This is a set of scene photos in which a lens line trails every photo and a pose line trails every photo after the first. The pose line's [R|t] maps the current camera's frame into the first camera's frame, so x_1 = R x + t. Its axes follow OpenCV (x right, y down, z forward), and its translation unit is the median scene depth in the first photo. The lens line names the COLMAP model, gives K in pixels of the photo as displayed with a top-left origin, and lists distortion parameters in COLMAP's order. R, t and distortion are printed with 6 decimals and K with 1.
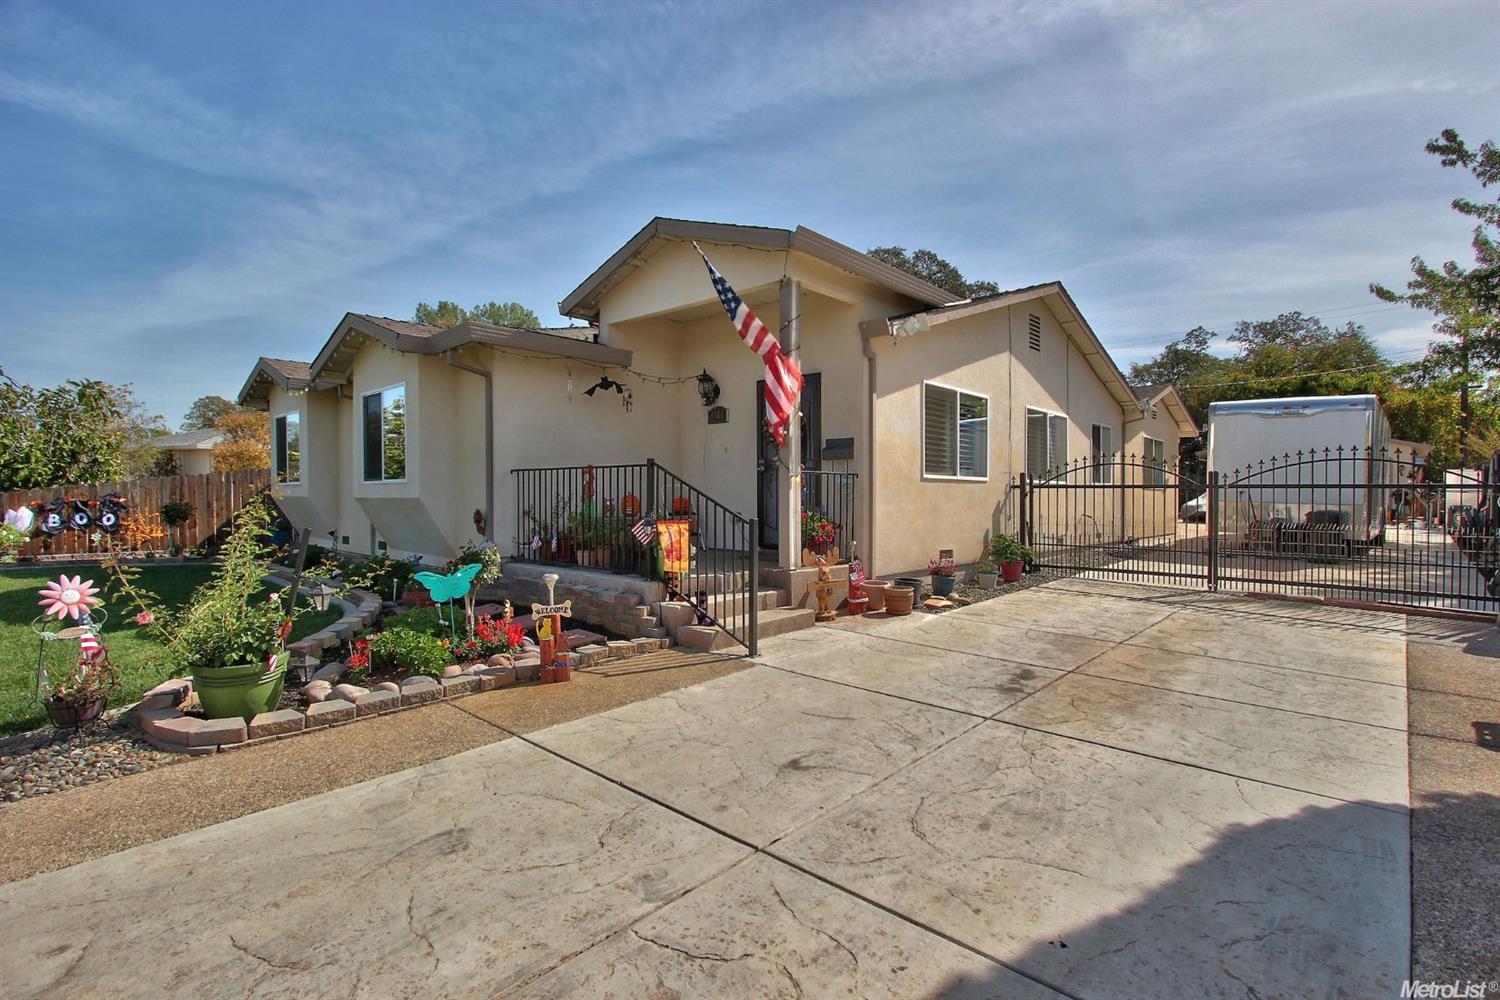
lens RADIAL K [[708.7, 0, 747.9], [0, 708.7, 501.7], [0, 0, 1]] dist [-0.020593, 0.002885]
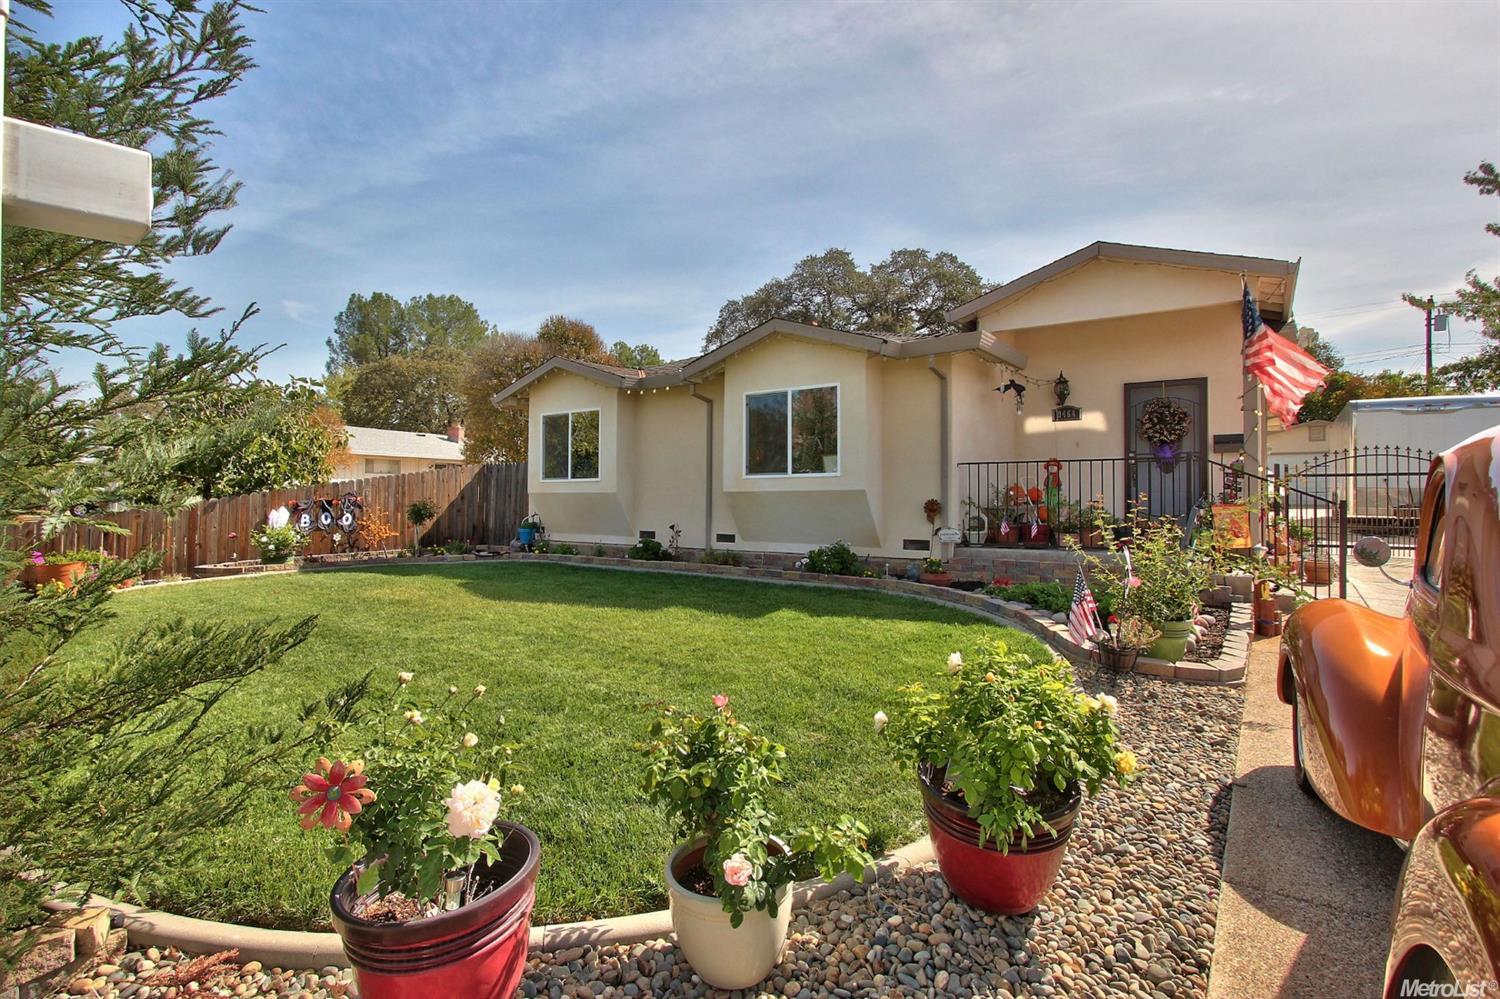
lens RADIAL K [[708.7, 0, 755.3], [0, 708.7, 488.4], [0, 0, 1]] dist [-0.020593, 0.002885]
pose [[0.995374, -0.014174, 0.095023, -0.418495], [0.015092, 0.999846, -0.008947, -0.000072], [-0.094882, 0.010340, 0.995435, -0.046231]]
